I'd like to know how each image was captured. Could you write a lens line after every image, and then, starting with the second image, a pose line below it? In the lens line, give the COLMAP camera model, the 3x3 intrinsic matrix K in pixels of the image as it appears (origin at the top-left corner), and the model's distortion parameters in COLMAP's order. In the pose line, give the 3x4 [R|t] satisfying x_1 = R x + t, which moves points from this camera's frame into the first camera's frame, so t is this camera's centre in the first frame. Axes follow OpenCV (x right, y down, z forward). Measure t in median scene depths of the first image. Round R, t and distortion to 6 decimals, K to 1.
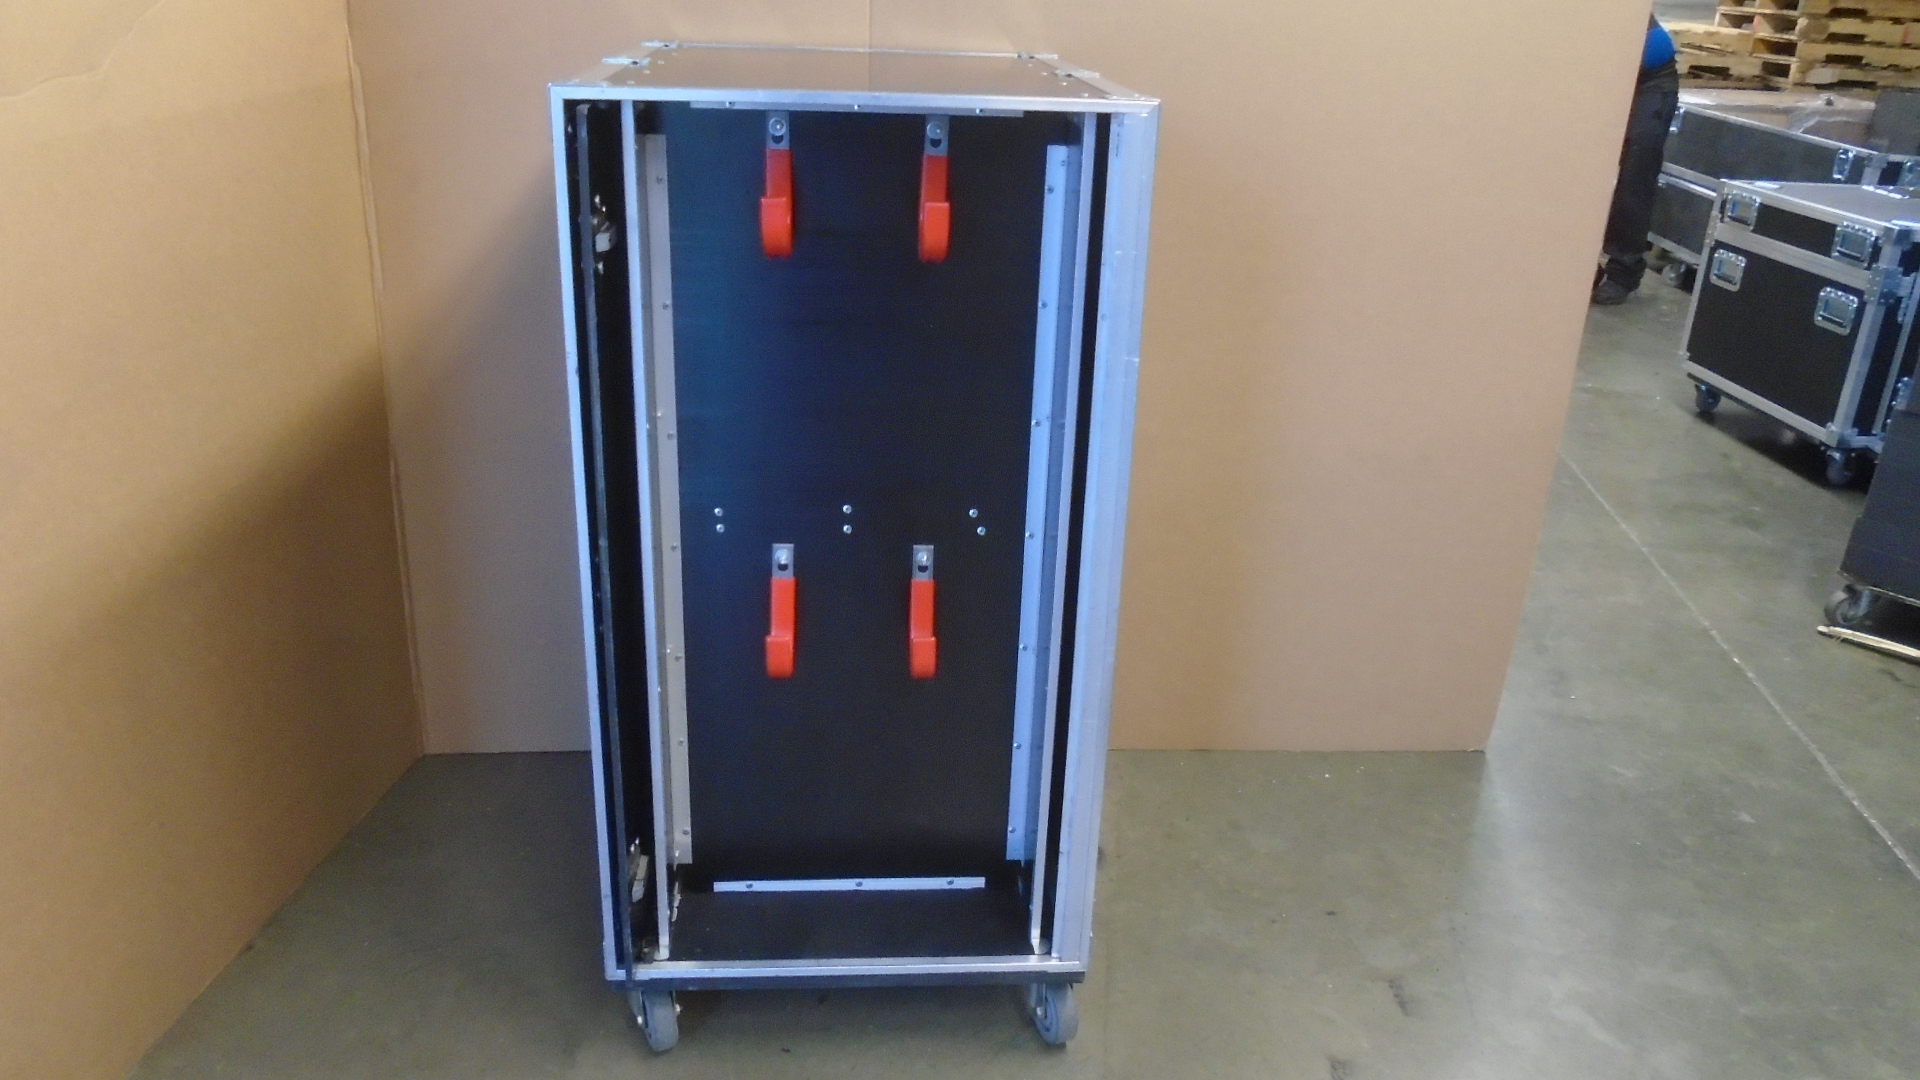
lens RADIAL K [[1454.9, 0, 952.1], [0, 1454.9, 527.3], [0, 0, 1]] dist [-0.030216, 0.018817]
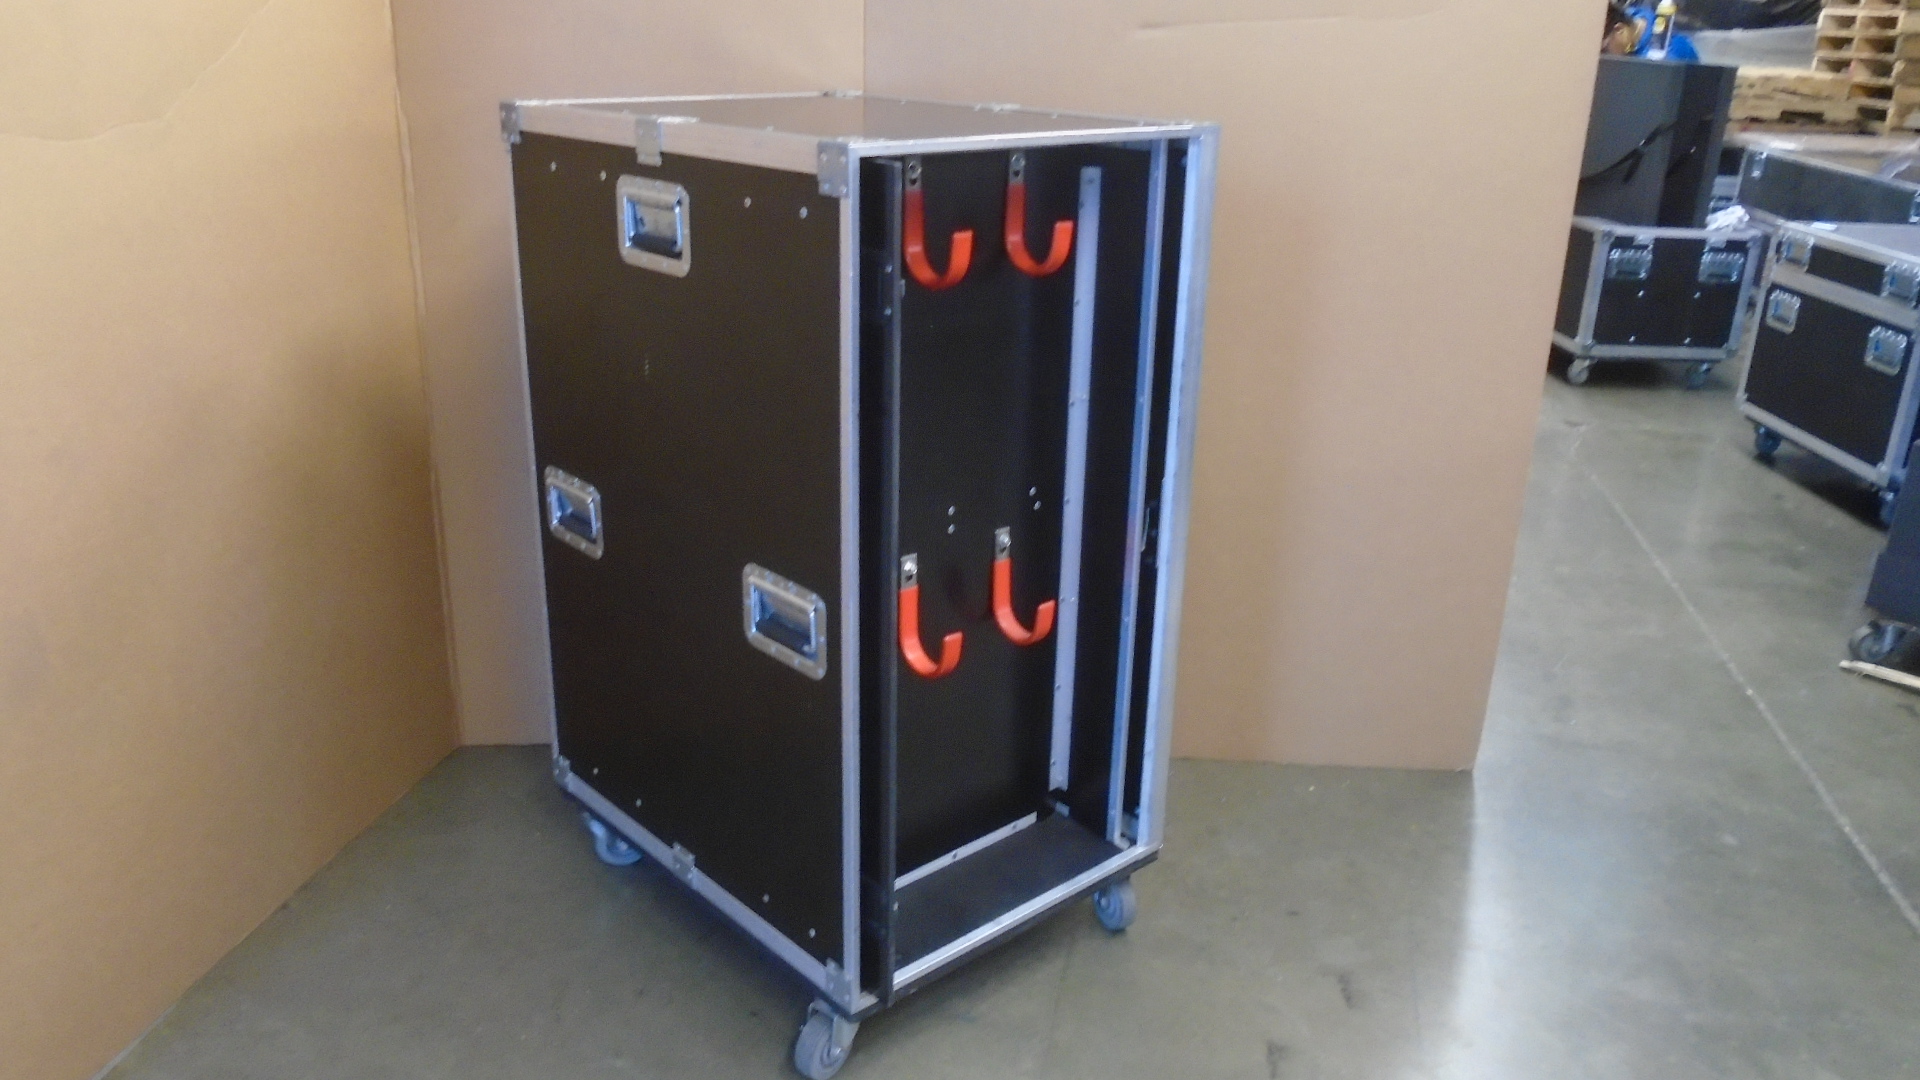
lens RADIAL K [[1454.9, 0, 952.1], [0, 1454.9, 527.3], [0, 0, 1]] dist [-0.030216, 0.018817]
pose [[0.996915, 0.011972, -0.077567, 0.064071], [-0.014747, 0.999268, -0.035308, 0.020238], [0.077087, 0.036343, 0.996362, -0.043136]]
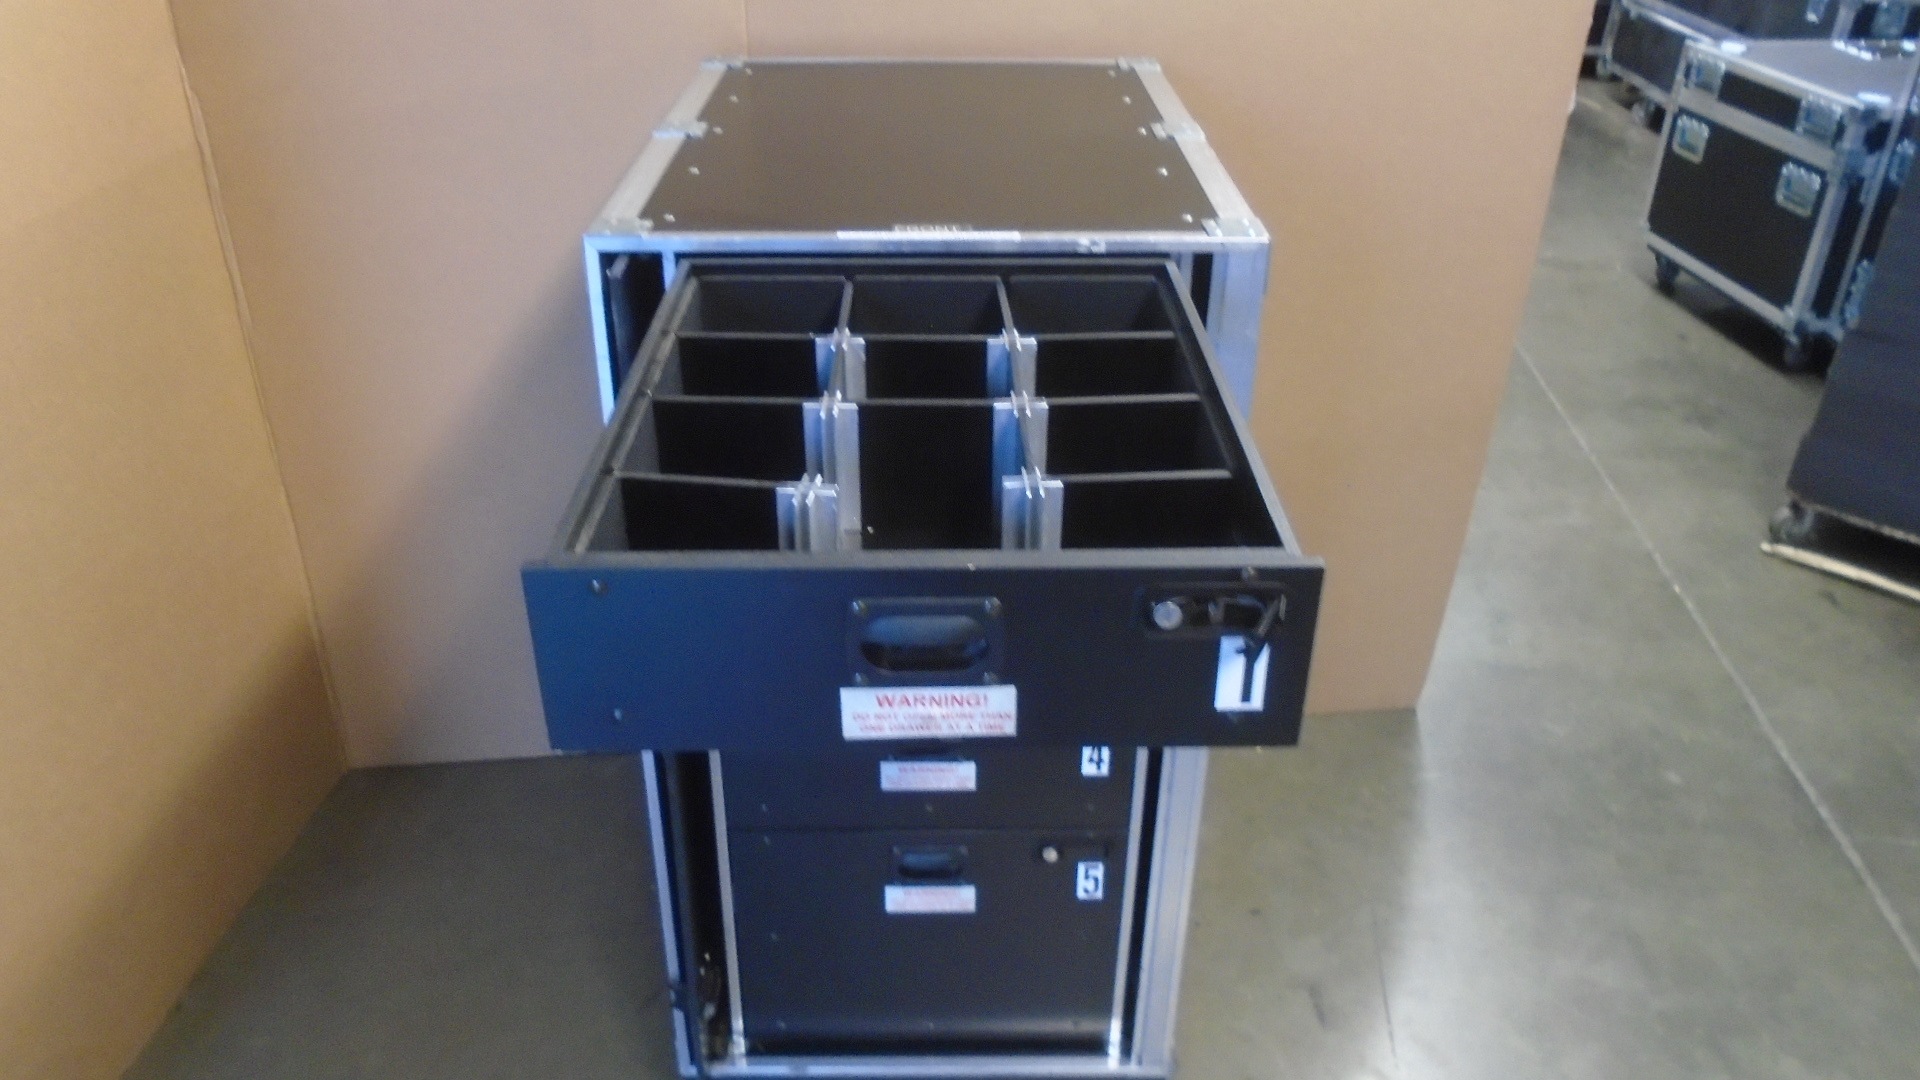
lens RADIAL K [[1454.9, 0, 952.1], [0, 1454.9, 527.3], [0, 0, 1]] dist [-0.030216, 0.018817]
pose [[0.999129, -0.040633, 0.009446, 0.034885], [0.039075, 0.990853, 0.129163, -0.092828], [-0.014608, -0.128682, 0.991578, 0.024525]]
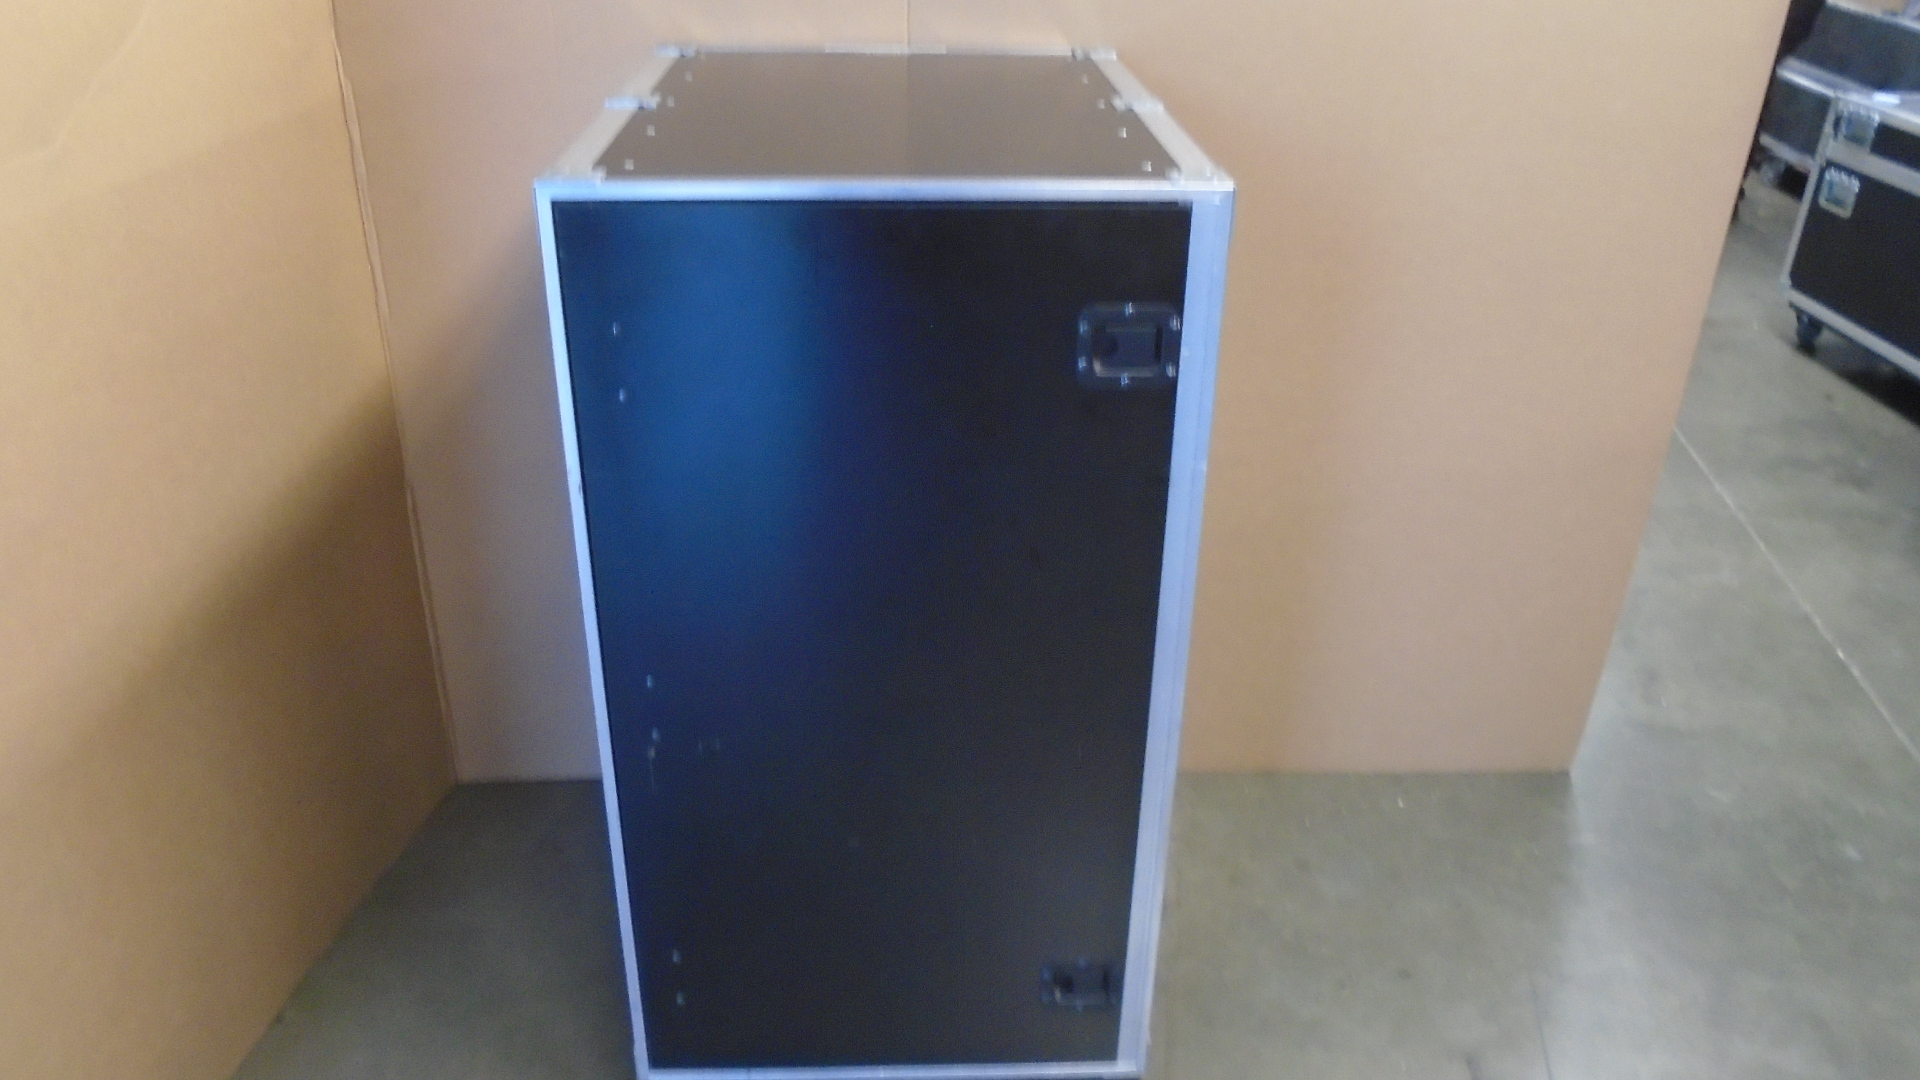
lens RADIAL K [[1454.9, 0, 952.1], [0, 1454.9, 527.3], [0, 0, 1]] dist [-0.030216, 0.018817]
pose [[0.999218, -0.004626, -0.039275, 0.003352], [0.008186, 0.995819, 0.090977, -0.075705], [0.038690, -0.091227, 0.995078, 0.050362]]
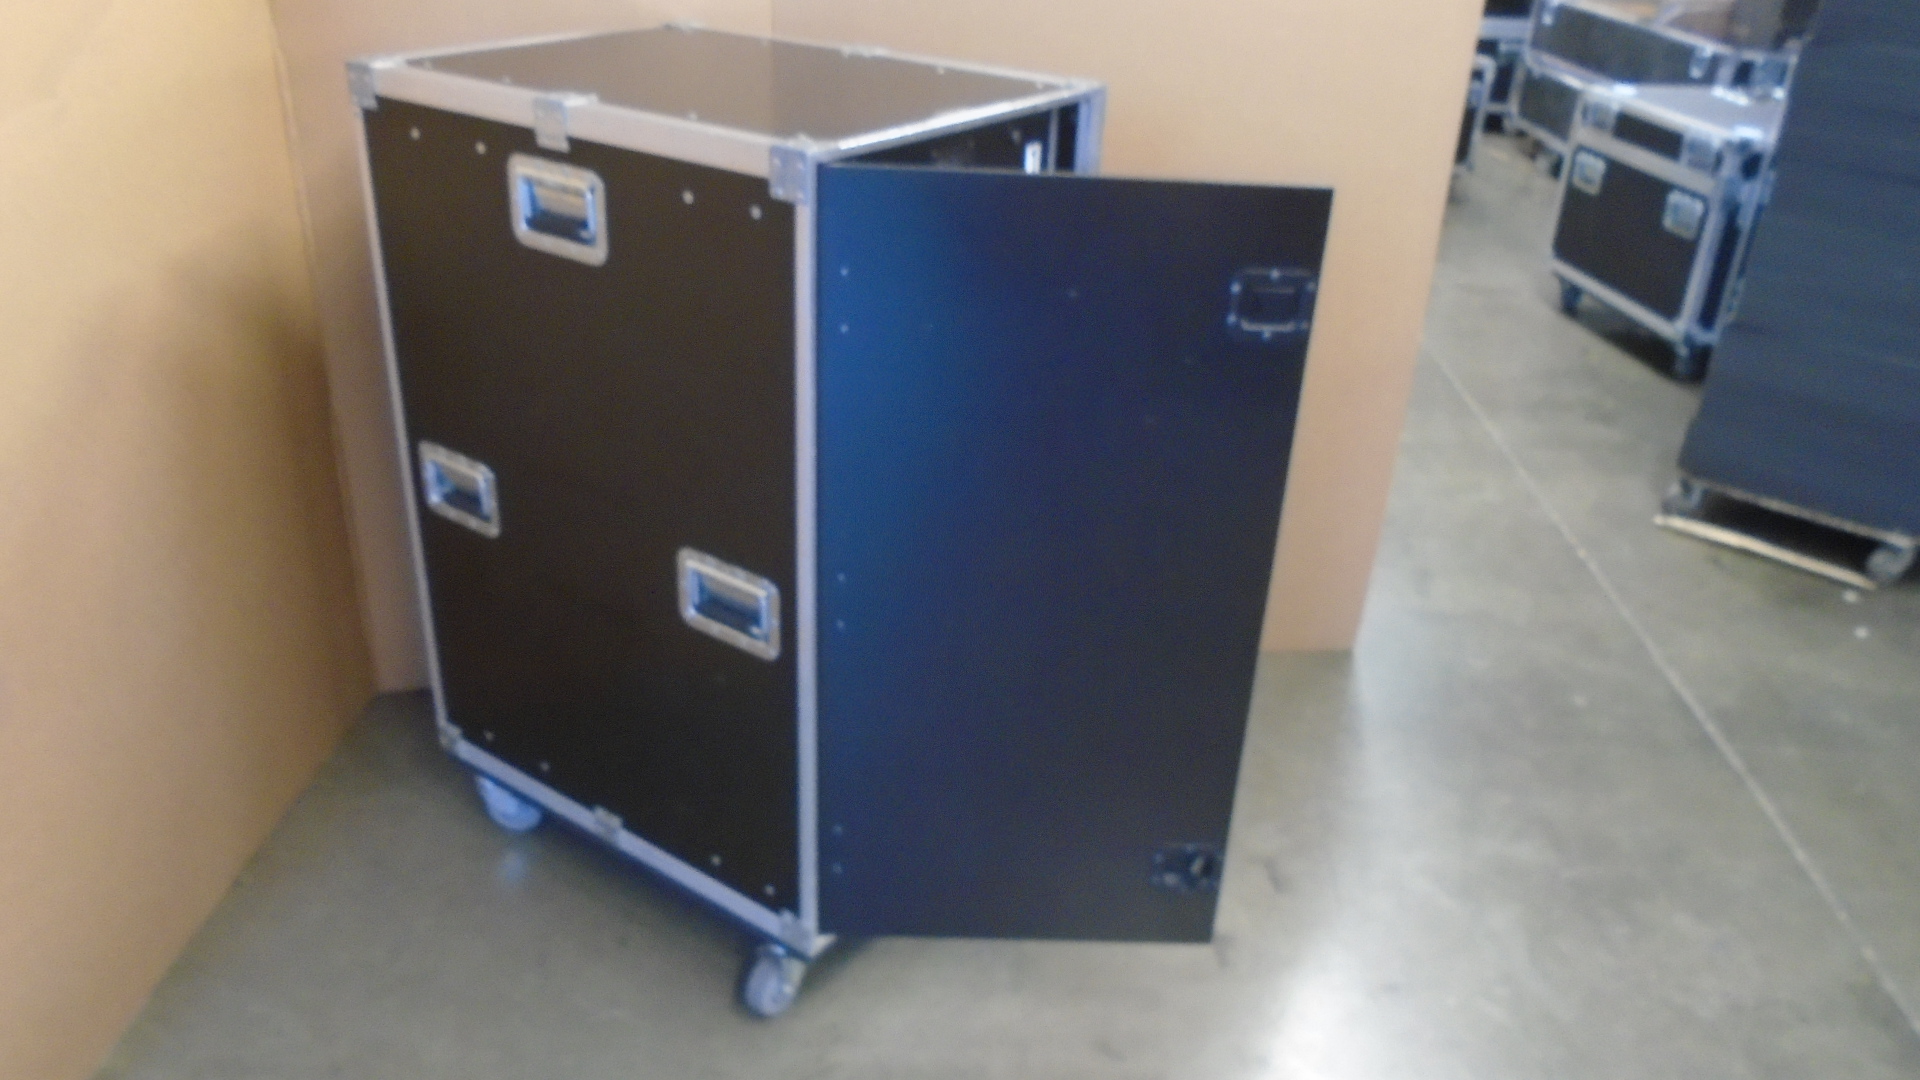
lens RADIAL K [[1454.9, 0, 952.1], [0, 1454.9, 527.3], [0, 0, 1]] dist [-0.030216, 0.018817]
pose [[0.997416, -0.034651, 0.062940, -0.004110], [0.029201, 0.995907, 0.085543, -0.034389], [-0.065647, -0.083484, 0.994345, -0.061461]]
